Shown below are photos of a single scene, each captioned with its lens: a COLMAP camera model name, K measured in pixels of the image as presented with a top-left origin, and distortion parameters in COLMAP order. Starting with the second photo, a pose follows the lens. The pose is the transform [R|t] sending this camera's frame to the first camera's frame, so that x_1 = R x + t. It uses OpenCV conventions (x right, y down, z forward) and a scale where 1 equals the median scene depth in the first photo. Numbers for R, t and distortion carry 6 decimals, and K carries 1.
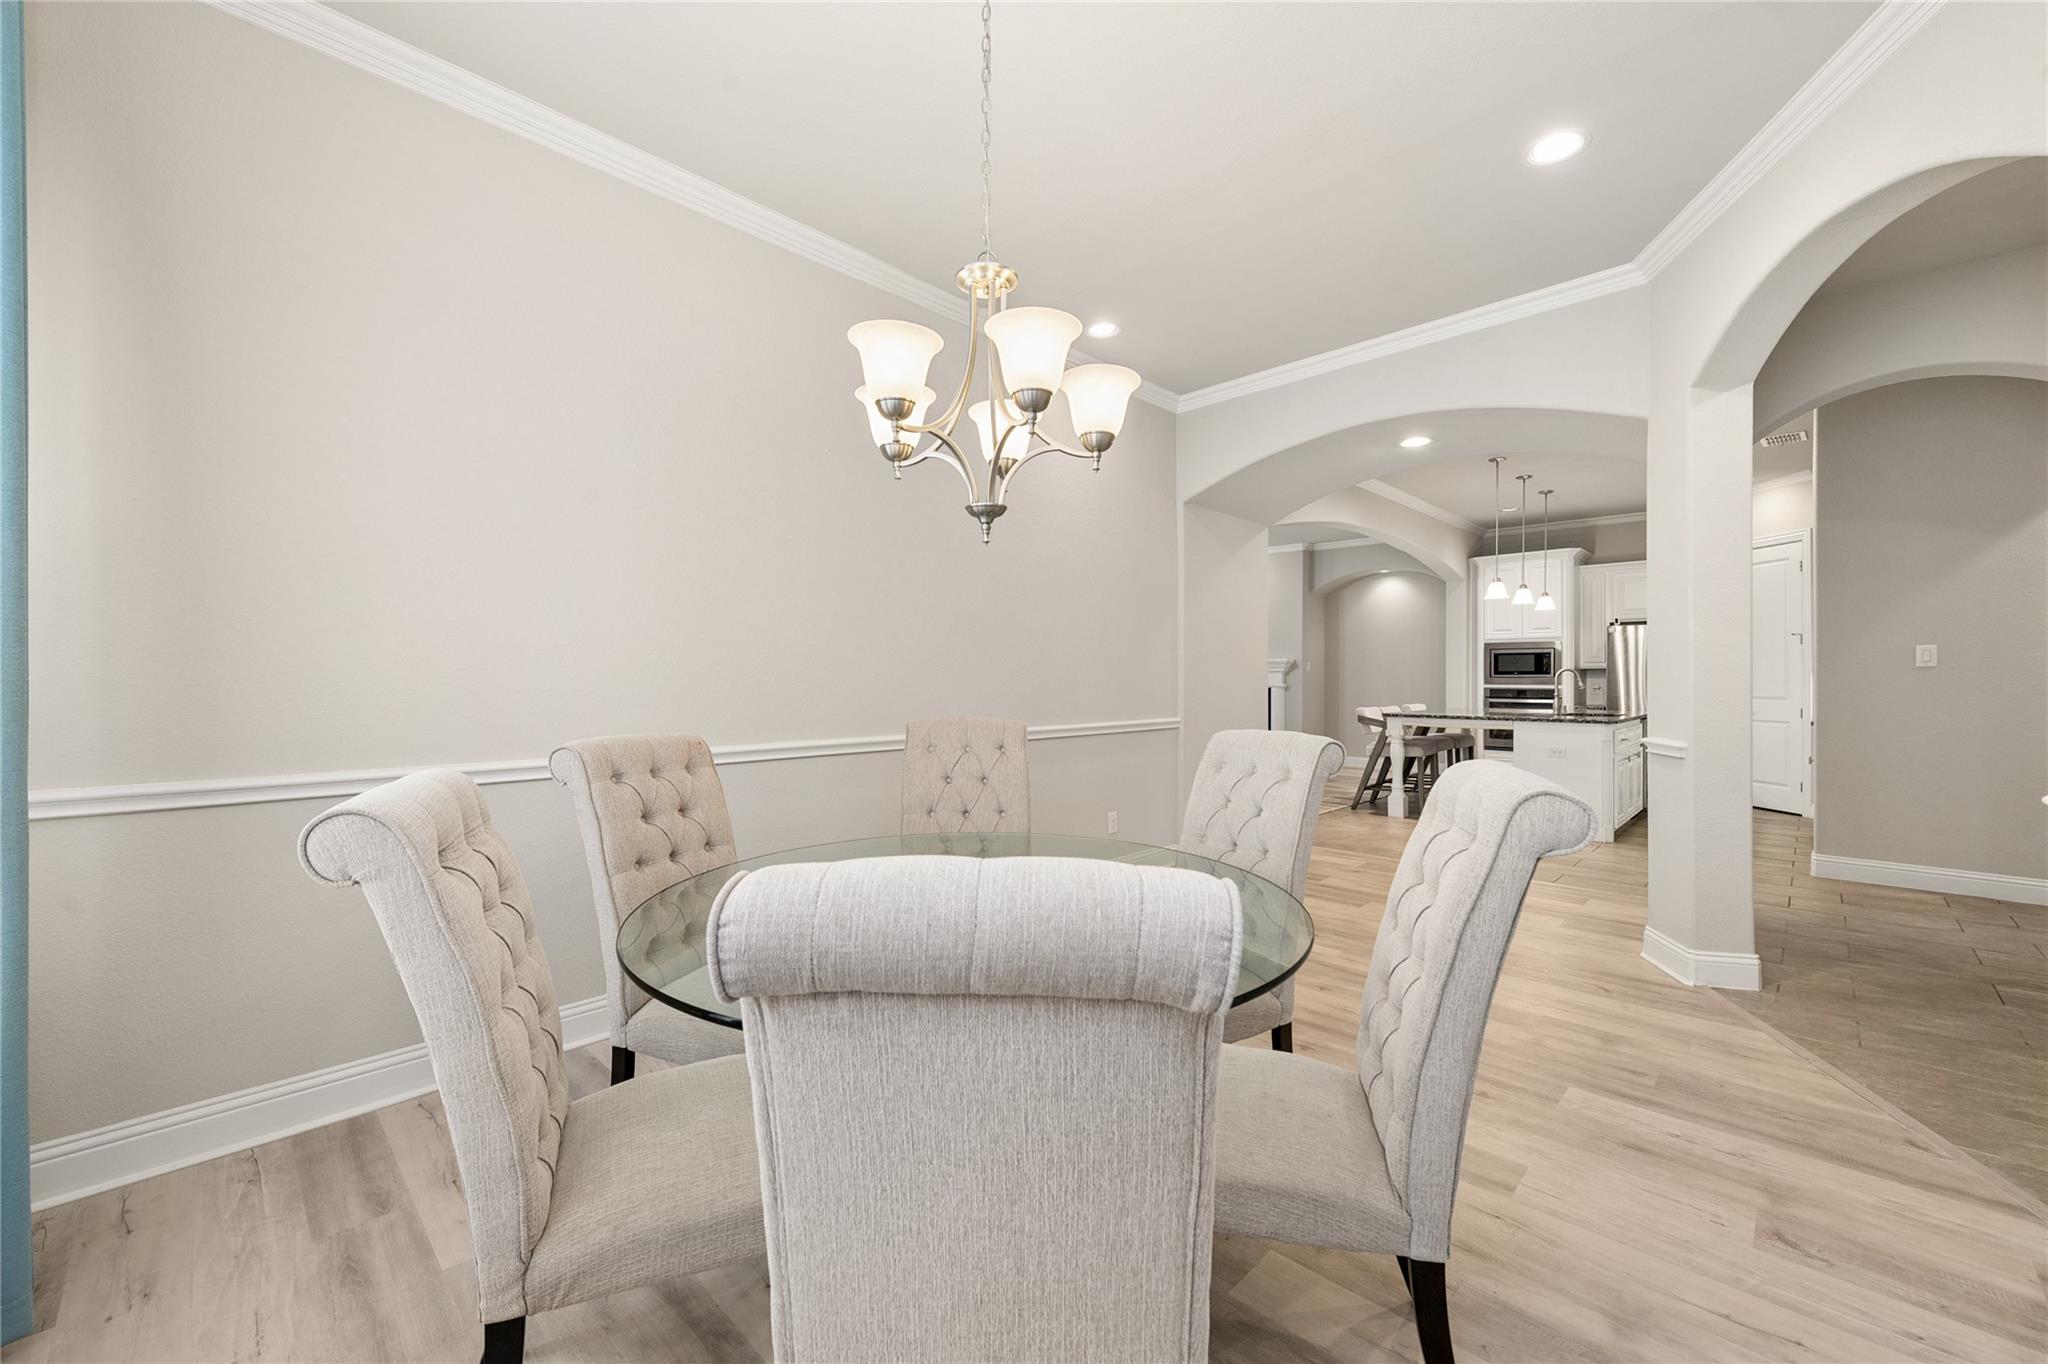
lens RADIAL K [[801.7, 0, 1024.0], [0, 801.7, 682.0], [0, 0, 1]] dist [0.000857, 0.000069]
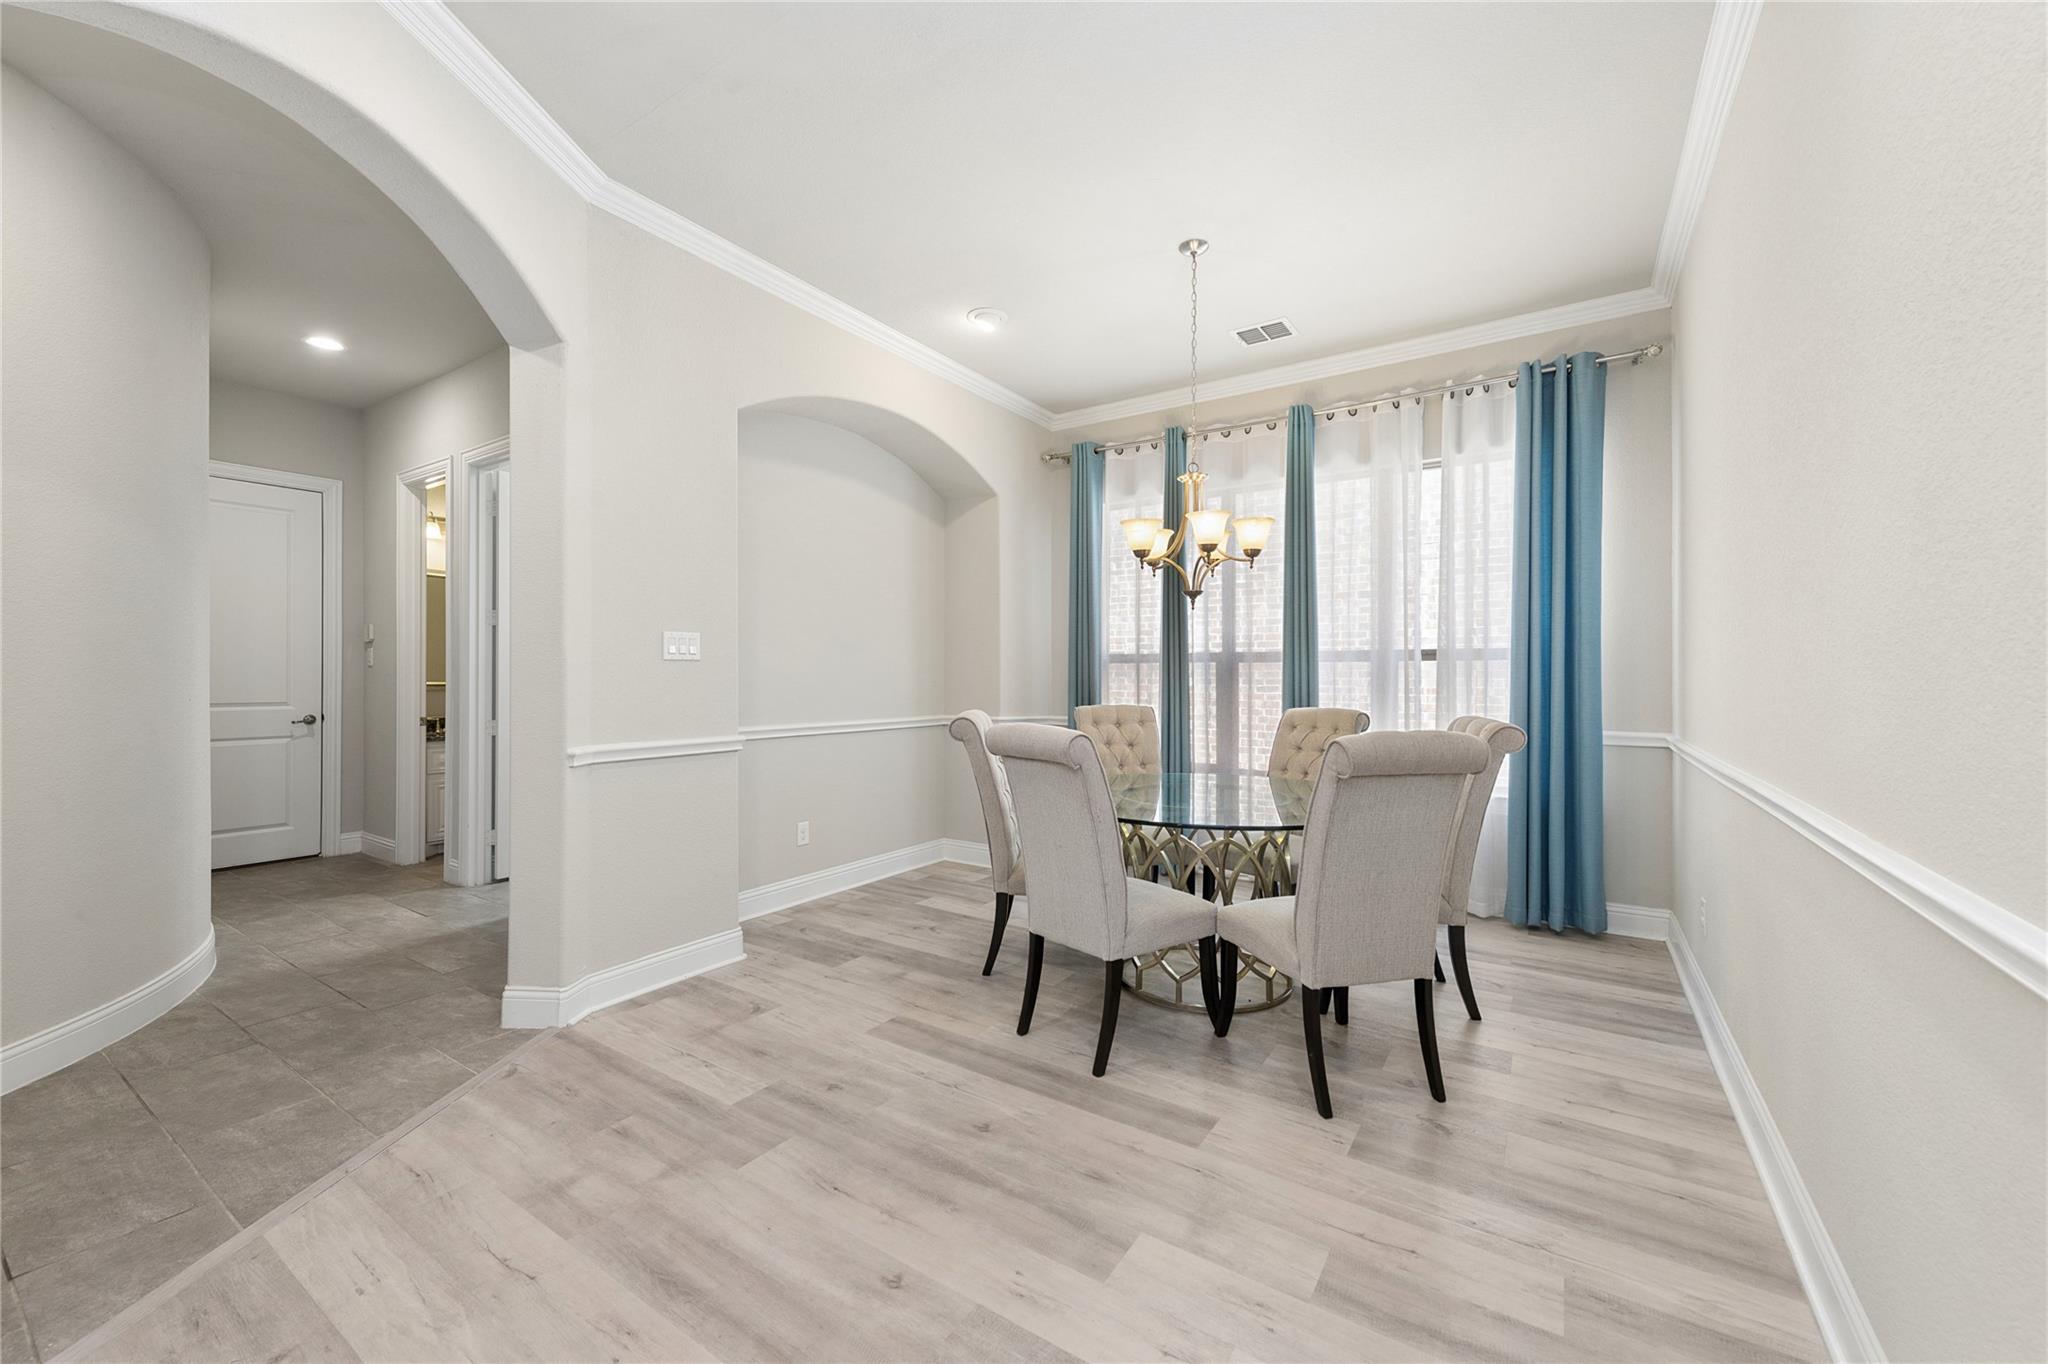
lens RADIAL K [[801.7, 0, 1024.0], [0, 801.7, 682.0], [0, 0, 1]] dist [0.000857, 0.000069]
pose [[-0.982833, -0.000072, -0.184497, 0.250345], [-0.002691, 0.999899, 0.013946, -0.008264], [0.184477, 0.014203, -0.982734, 0.981537]]
